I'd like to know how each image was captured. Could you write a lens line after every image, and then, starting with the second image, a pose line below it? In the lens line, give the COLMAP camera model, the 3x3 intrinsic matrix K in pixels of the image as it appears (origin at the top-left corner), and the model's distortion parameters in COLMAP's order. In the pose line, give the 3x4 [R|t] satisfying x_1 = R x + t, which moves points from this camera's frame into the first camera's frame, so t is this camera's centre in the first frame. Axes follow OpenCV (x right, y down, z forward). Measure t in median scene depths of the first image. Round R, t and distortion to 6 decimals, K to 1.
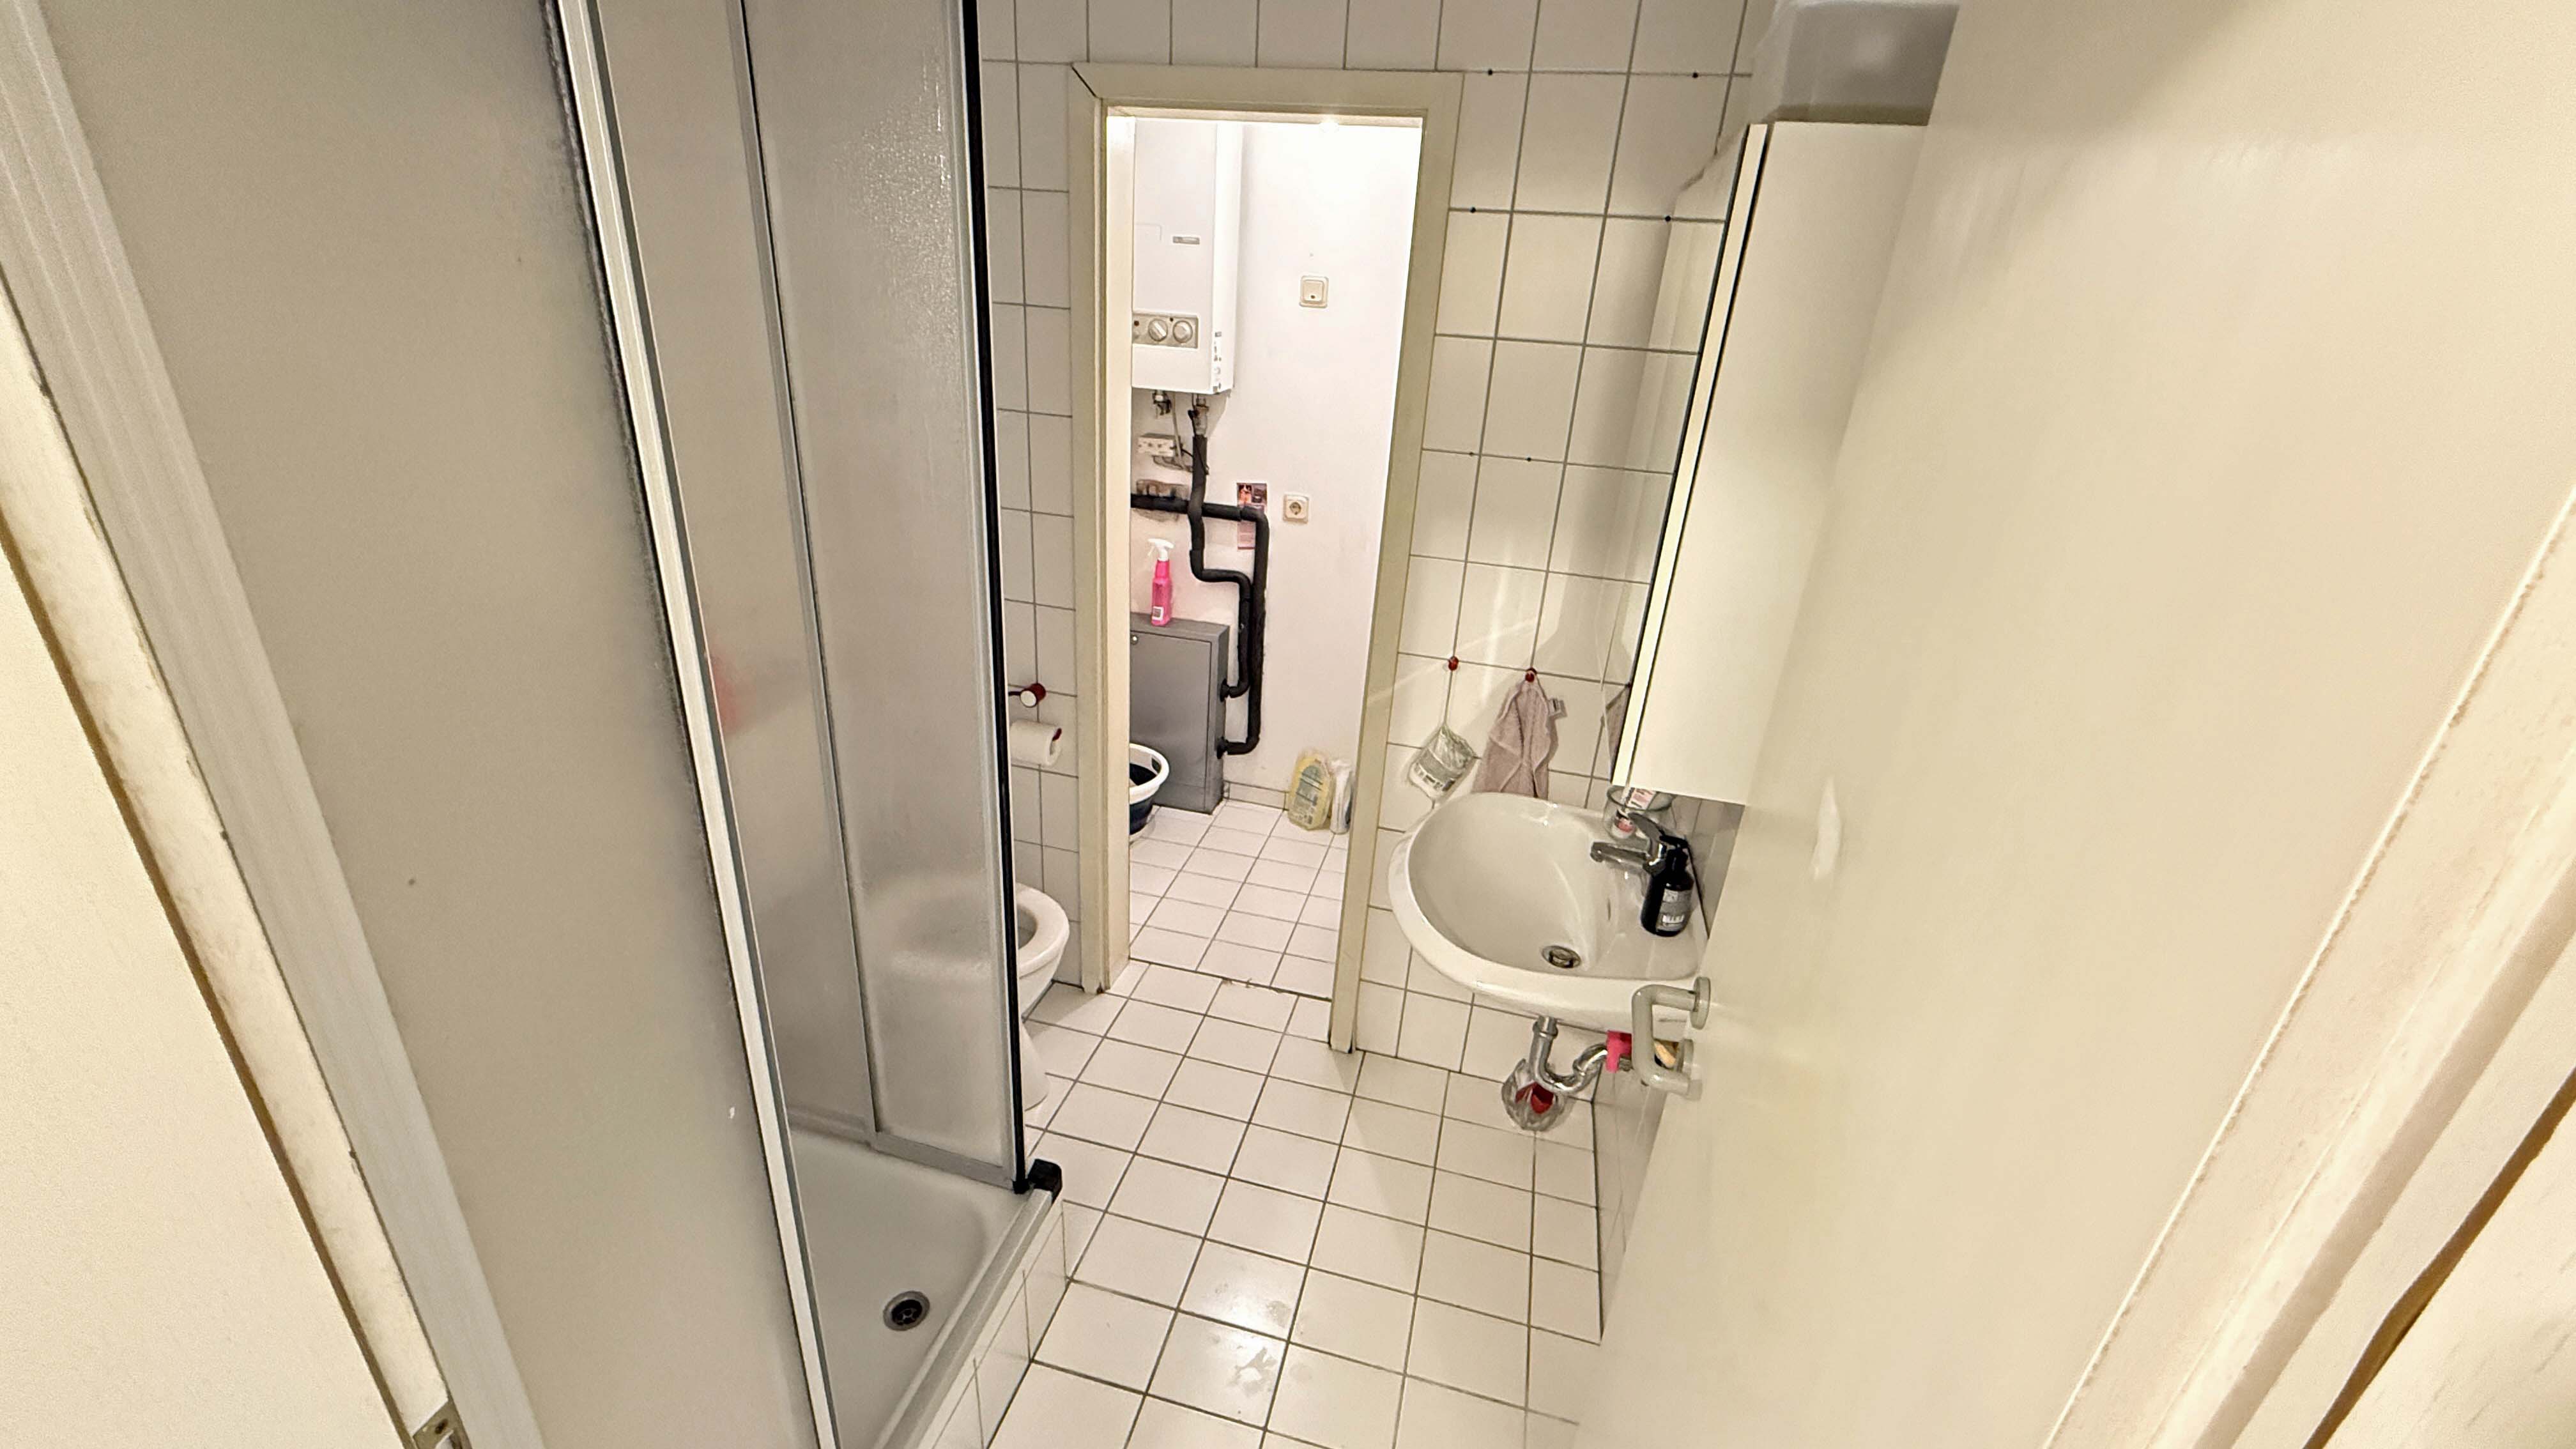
lens RADIAL K [[1035.4, 0, 1286.7], [0, 1035.4, 731.8], [0, 0, 1]] dist [-0.000512, -0.000519]
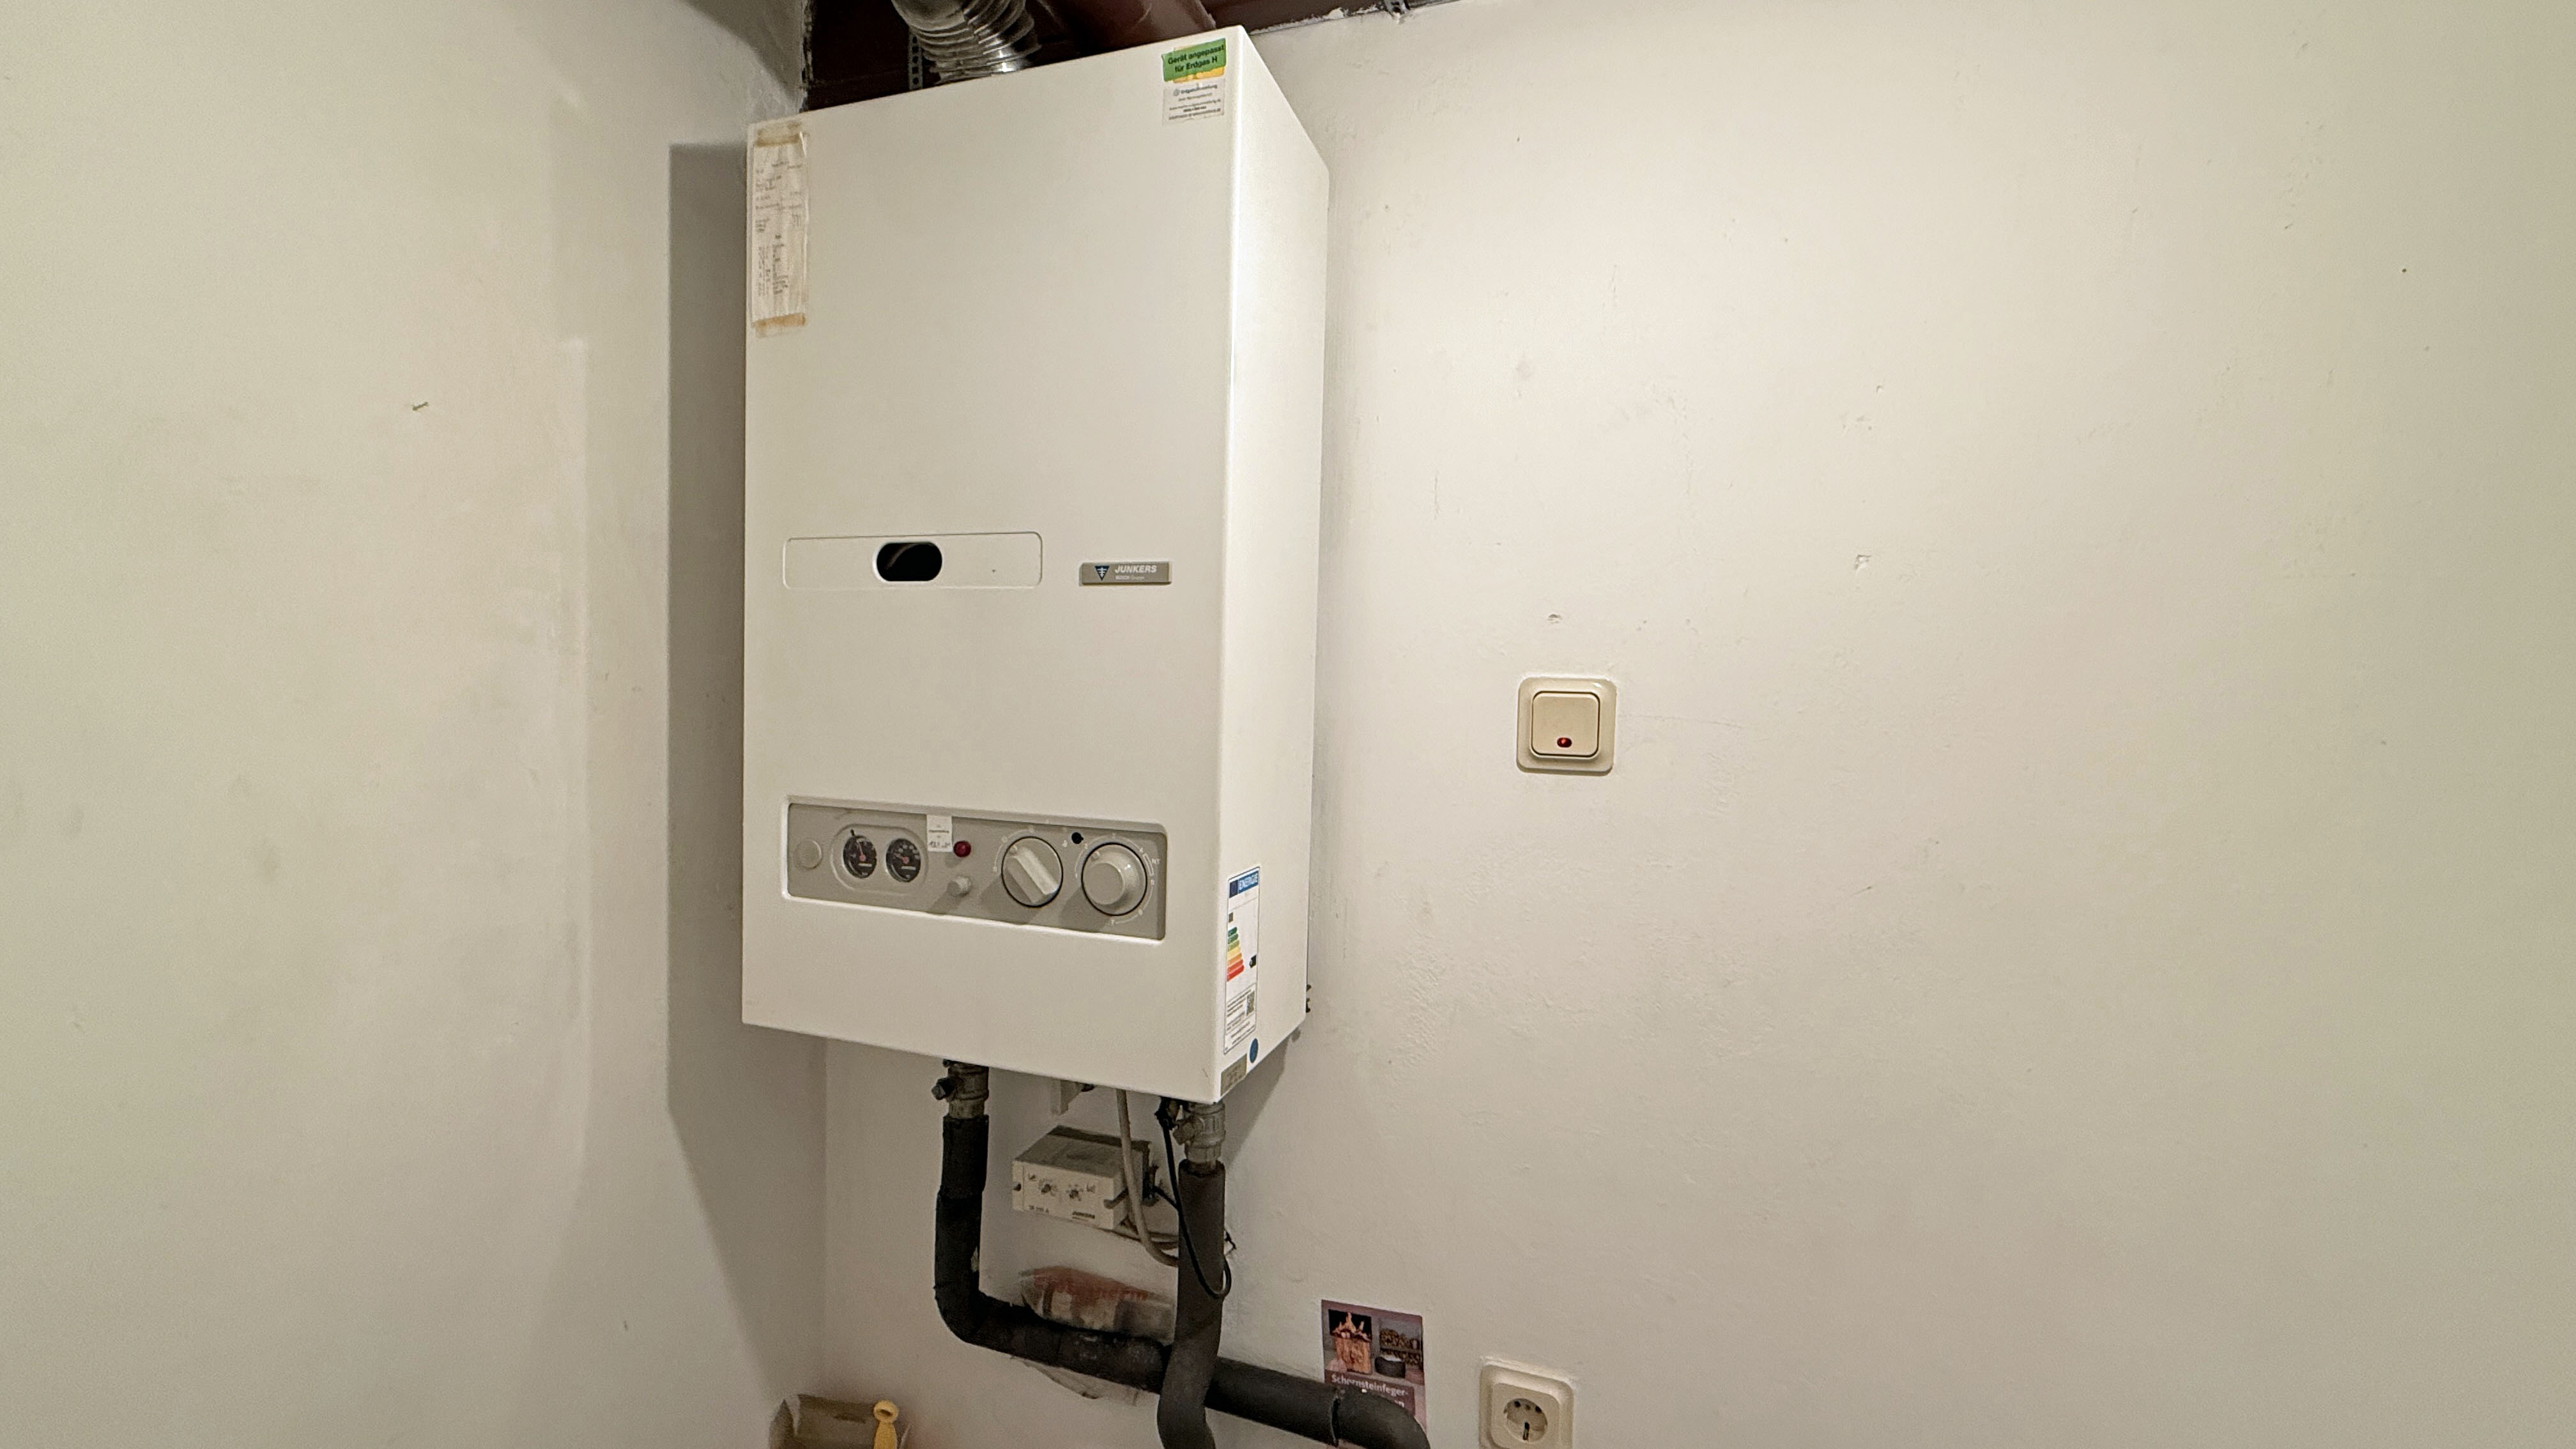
lens RADIAL K [[1035.4, 0, 1281.5], [0, 1035.4, 726.5], [0, 0, 1]] dist [-0.000512, -0.000519]
pose [[0.994989, -0.031112, -0.095016, -0.025455], [-0.007099, 0.925967, -0.377537, -0.282702], [0.099728, 0.376320, 0.921107, 0.649559]]
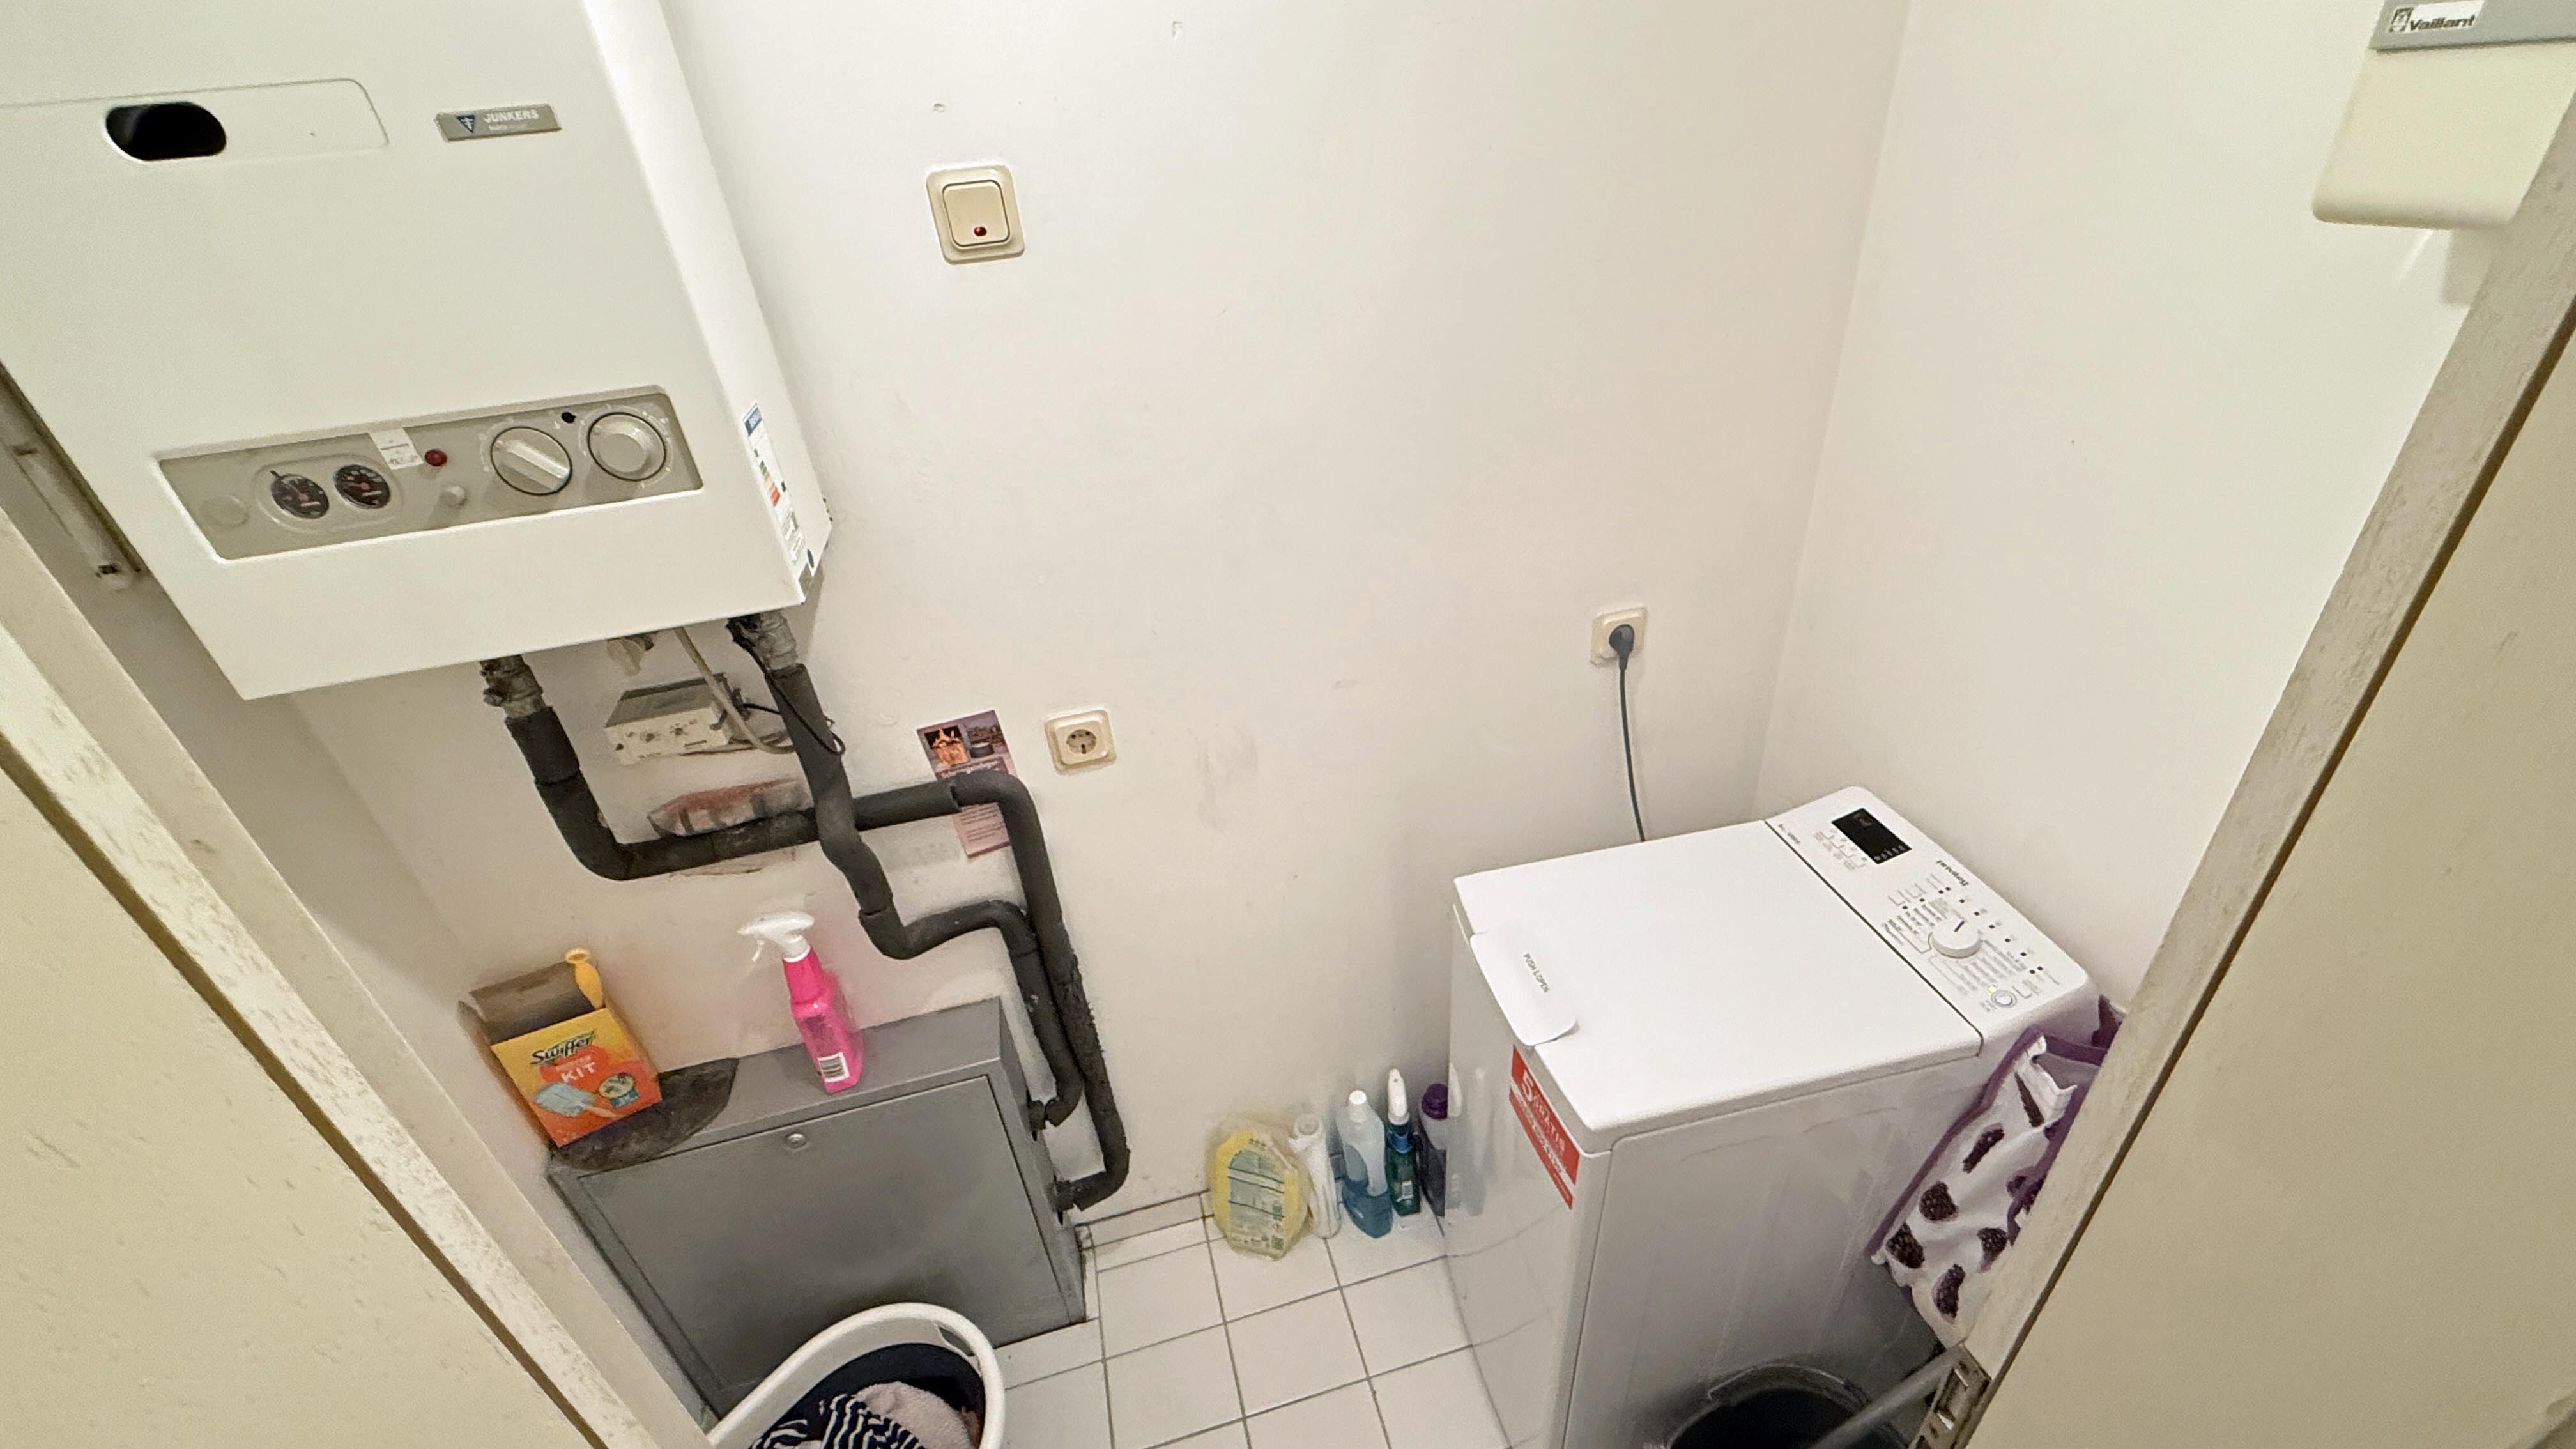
lens RADIAL K [[1035.4, 0, 1285.9], [0, 1035.4, 732.5], [0, 0, 1]] dist [-0.000512, -0.000519]
pose [[0.870817, -0.364502, 0.329874, -0.056207], [0.317711, 0.929328, 0.188175, -0.270106], [-0.375151, -0.059061, 0.925080, 0.573507]]
